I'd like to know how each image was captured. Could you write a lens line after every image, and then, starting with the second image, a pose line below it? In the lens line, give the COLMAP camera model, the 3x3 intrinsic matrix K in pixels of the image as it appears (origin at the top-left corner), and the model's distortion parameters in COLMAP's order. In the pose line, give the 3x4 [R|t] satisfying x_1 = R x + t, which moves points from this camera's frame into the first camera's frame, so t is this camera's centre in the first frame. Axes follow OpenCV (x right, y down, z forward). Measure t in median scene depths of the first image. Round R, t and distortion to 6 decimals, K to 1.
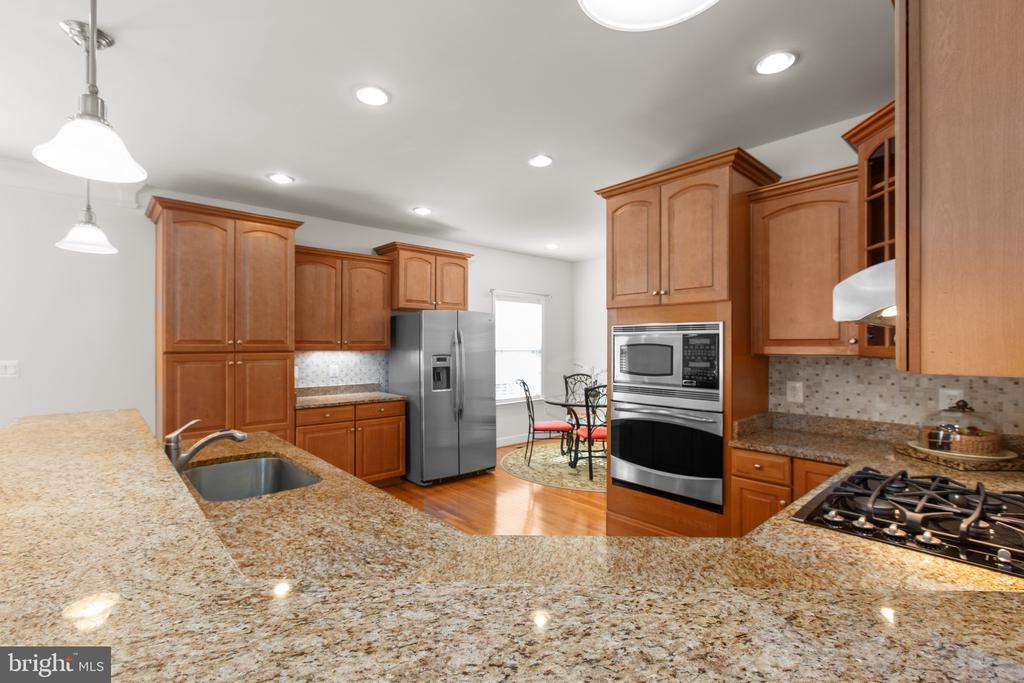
lens RADIAL K [[459.1, 0, 514.1], [0, 459.1, 344.8], [0, 0, 1]] dist [-0.001348, -0.000092]
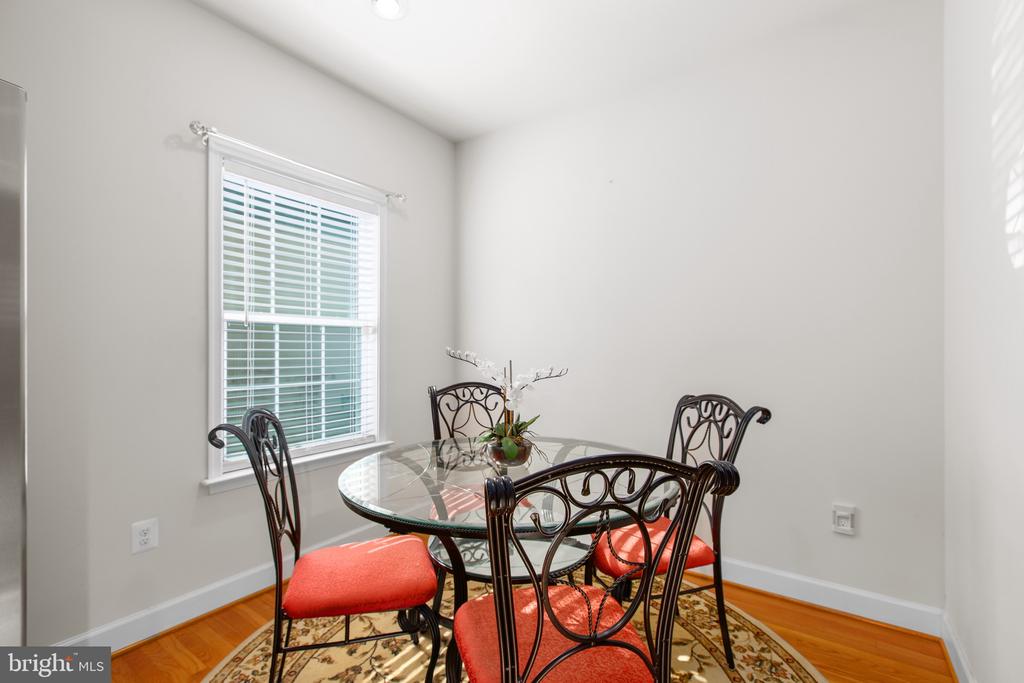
lens RADIAL K [[463.0, 0, 519.9], [0, 463.0, 349.2], [0, 0, 1]] dist [-0.000022, 0.000092]
pose [[0.971023, -0.001423, 0.238983, 0.156869], [0.002057, 0.999995, -0.002403, 0.060673], [-0.238978, 0.002825, 0.971021, 1.052527]]
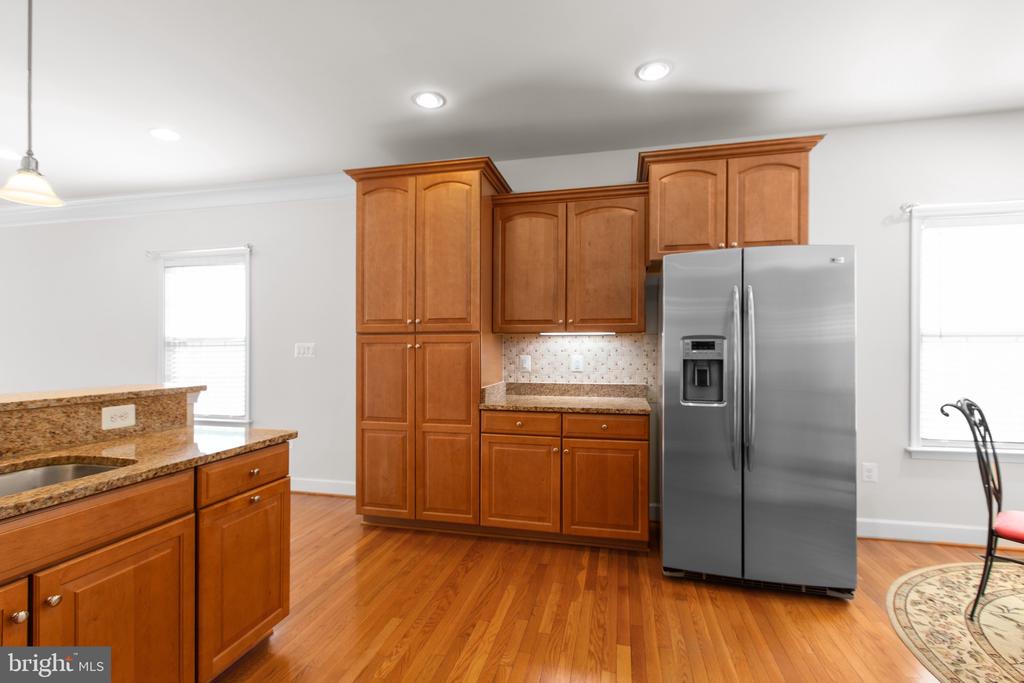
lens RADIAL K [[463.0, 0, 519.9], [0, 463.0, 349.2], [0, 0, 1]] dist [-0.000022, 0.000092]
pose [[0.572794, -0.001704, -0.819698, 0.194924], [0.001122, 0.999999, -0.001295, 0.046419], [0.819699, -0.000178, 0.572795, 0.663735]]
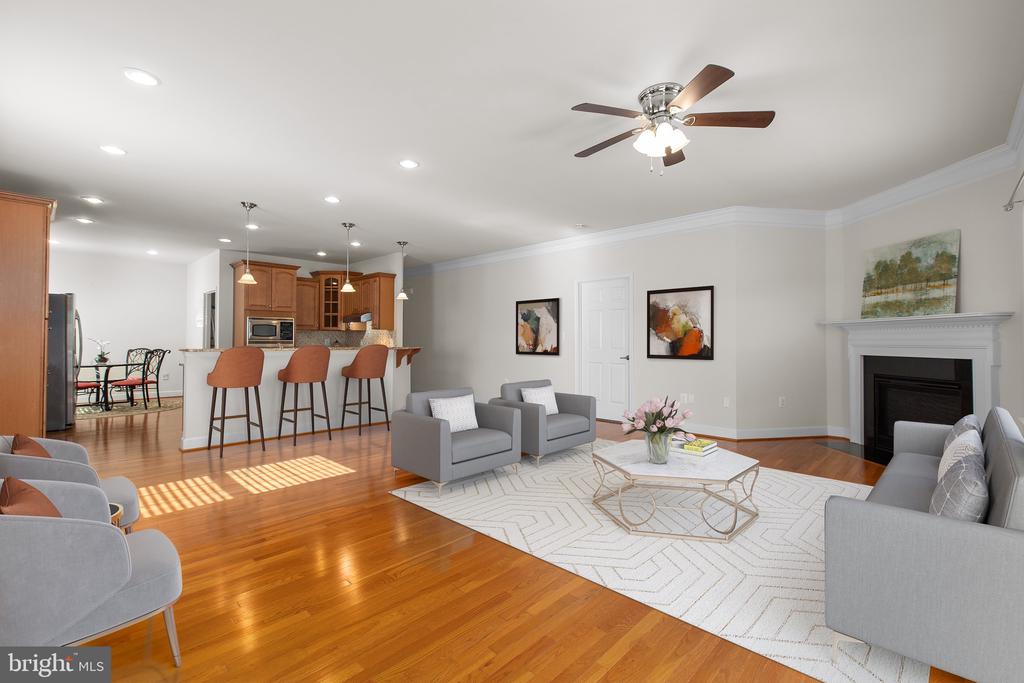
lens RADIAL K [[456.9, 0, 512.7], [0, 456.9, 333.9], [0, 0, 1]] dist [0.000441, 0.000060]
pose [[-0.074959, 0.014382, 0.997083, -1.960498], [-0.003255, 0.999887, -0.014667, 0.068325], [-0.997181, -0.004345, -0.074904, -0.191262]]
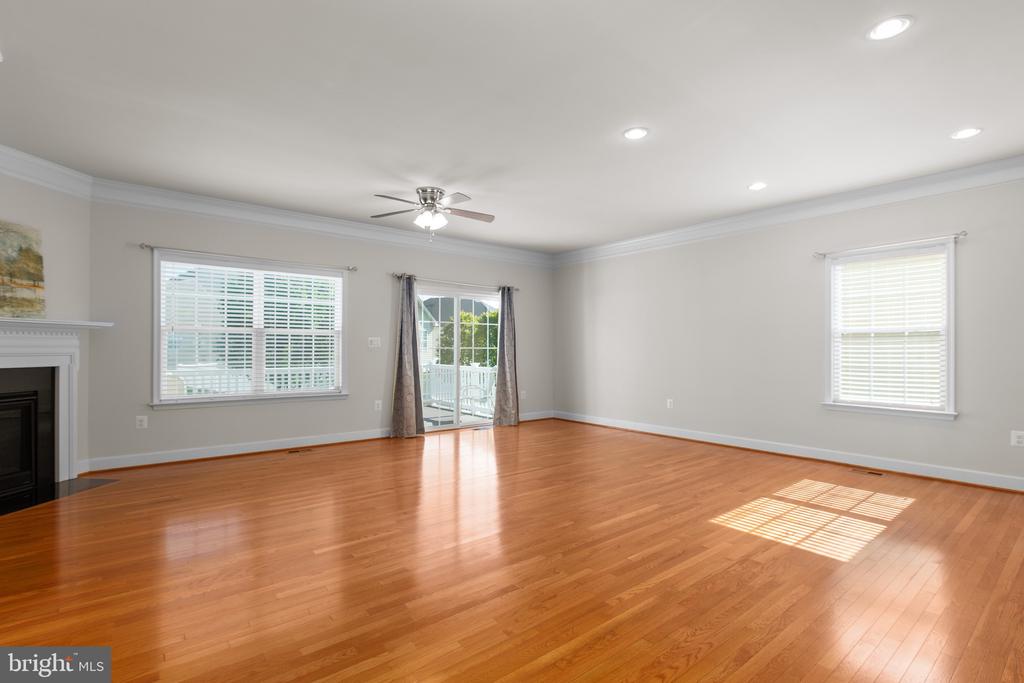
lens RADIAL K [[484.0, 0, 514.5], [0, 484.0, 348.3], [0, 0, 1]] dist [-0.001916, -0.000241]
pose [[-0.068686, -0.001969, -0.997636, 0.115856], [-0.000407, 0.999998, -0.001946, 0.068037], [0.997638, 0.000272, -0.068687, -0.194523]]
